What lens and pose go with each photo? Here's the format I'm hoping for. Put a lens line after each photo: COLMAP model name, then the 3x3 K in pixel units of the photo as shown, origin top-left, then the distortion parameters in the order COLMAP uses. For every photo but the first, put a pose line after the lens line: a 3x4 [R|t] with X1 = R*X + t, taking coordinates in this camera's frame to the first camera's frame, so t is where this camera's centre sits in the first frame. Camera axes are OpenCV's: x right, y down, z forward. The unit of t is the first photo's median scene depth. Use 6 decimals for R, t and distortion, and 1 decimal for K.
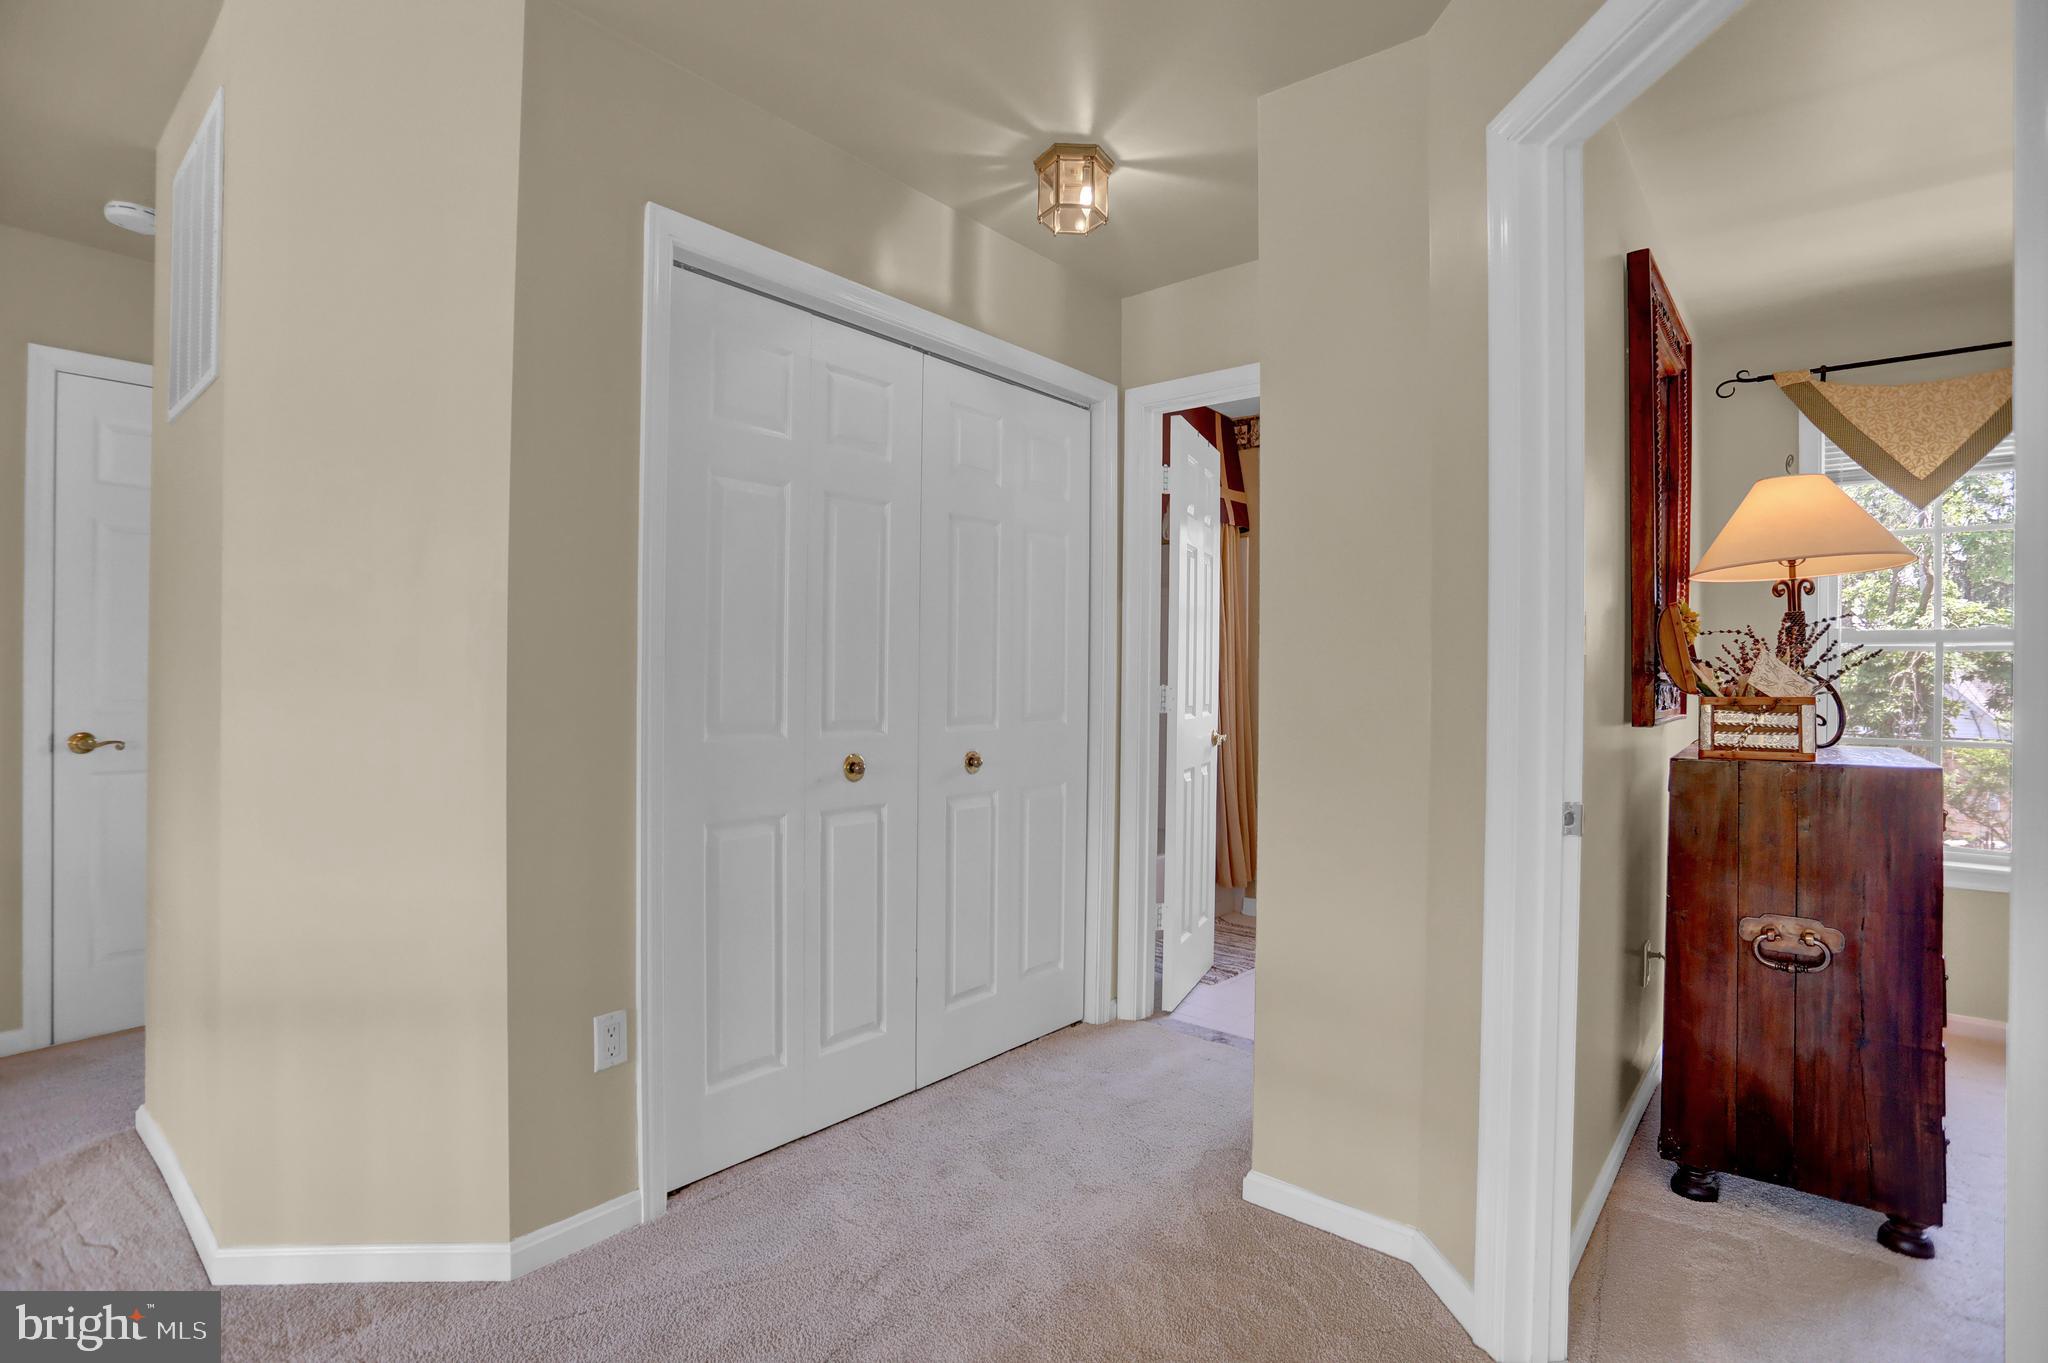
lens RADIAL K [[989.3, 0, 1035.2], [0, 989.3, 677.8], [0, 0, 1]] dist [-0.069095, 0.027347]
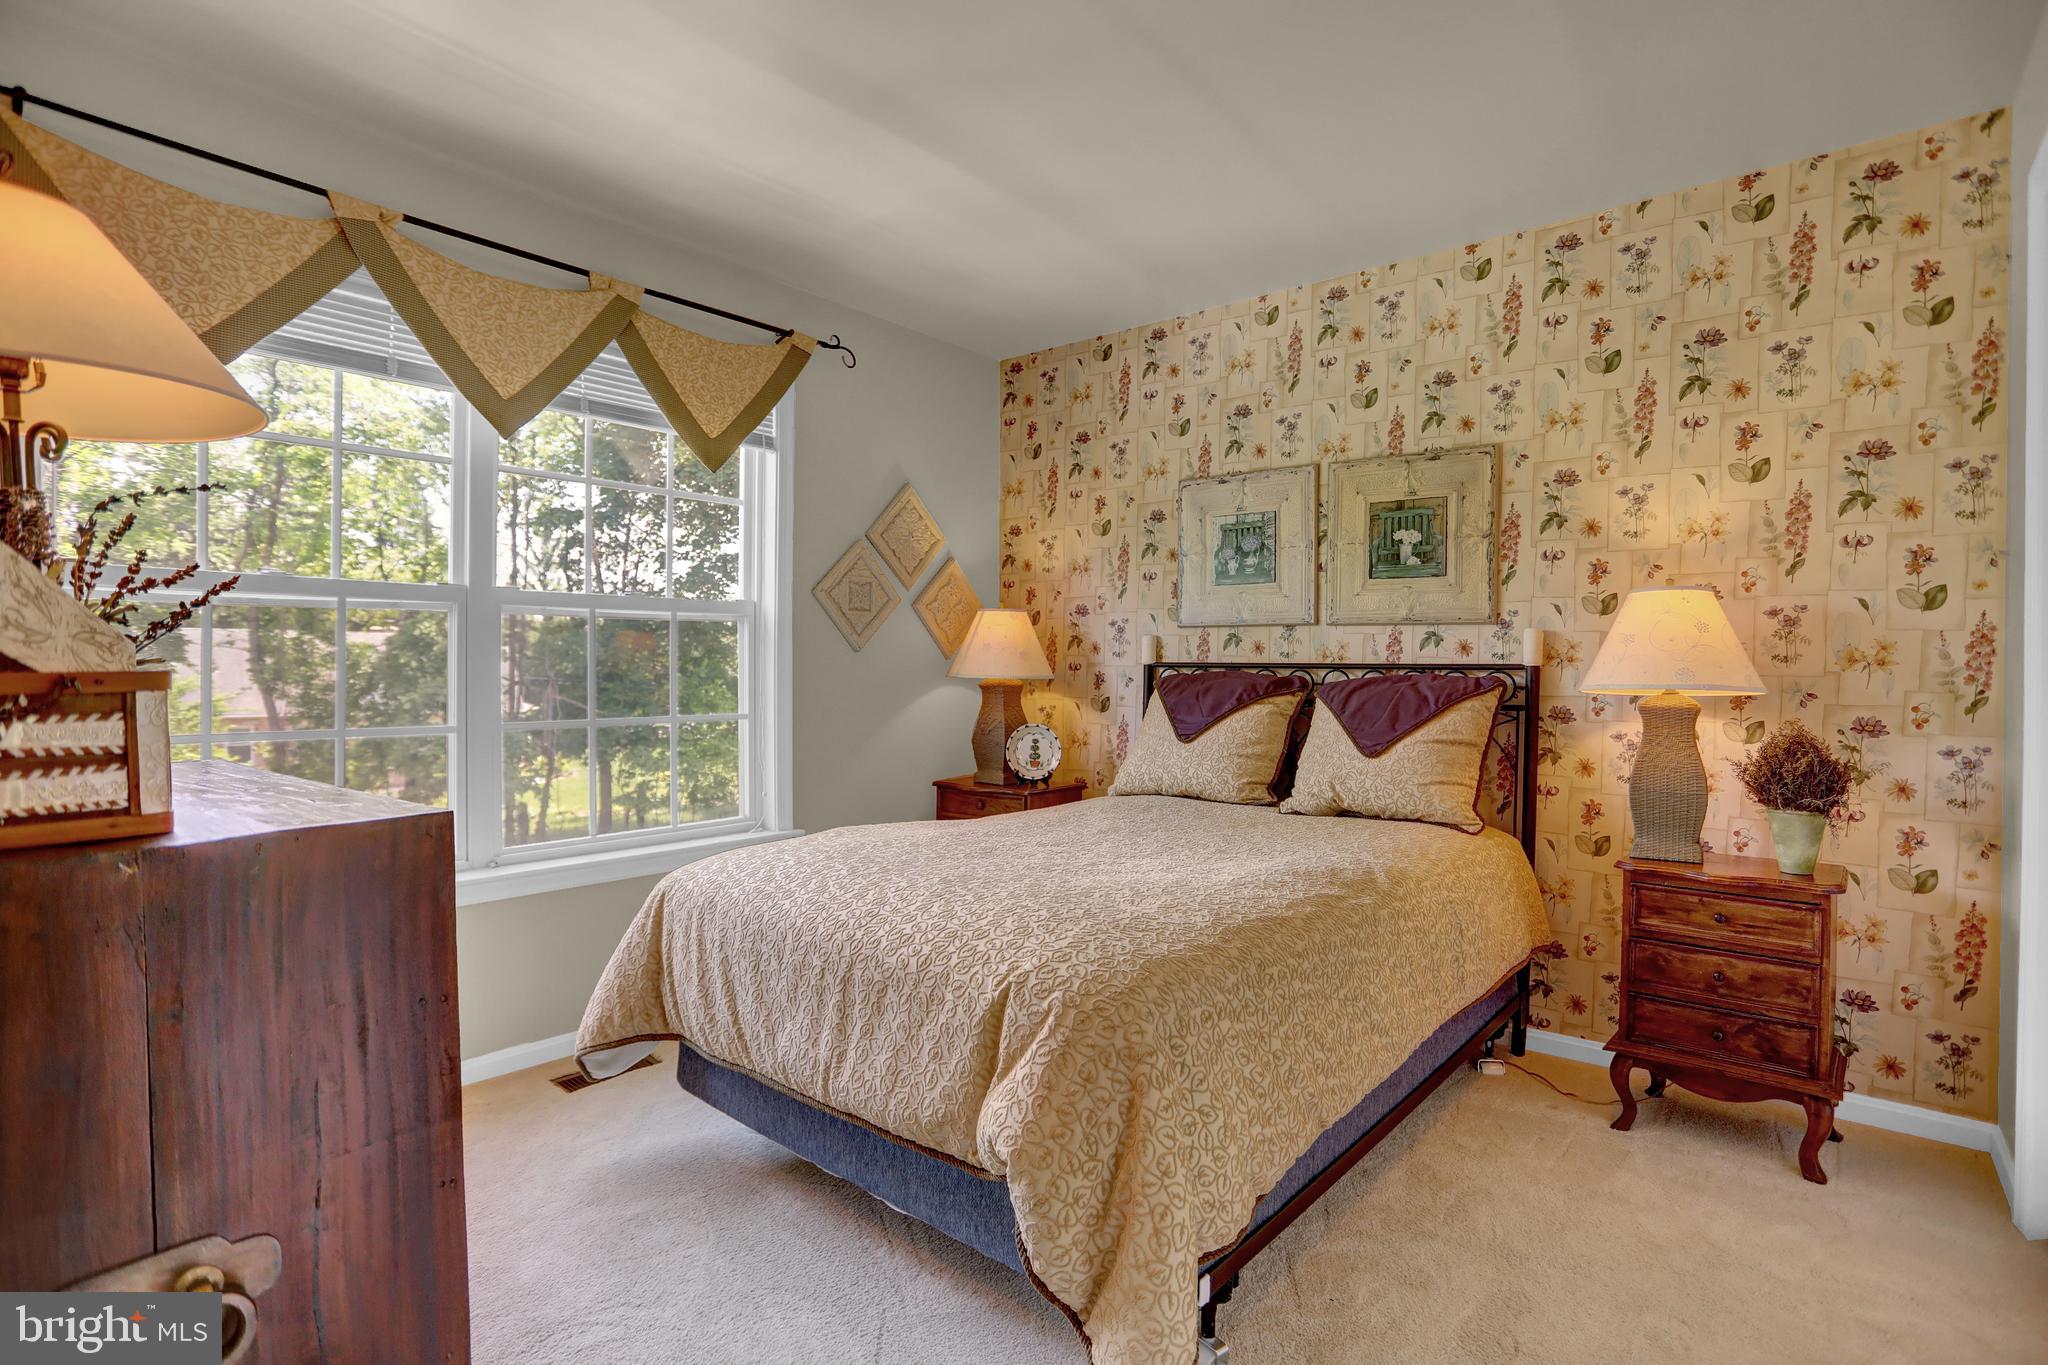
lens RADIAL K [[989.3, 0, 1035.2], [0, 989.3, 678.8], [0, 0, 1]] dist [-0.069095, 0.027347]
pose [[-0.000293, -0.022227, 0.999753, 0.413585], [-0.007253, 0.999727, 0.022225, 0.011923], [-0.999974, -0.007245, -0.000454, 0.630105]]
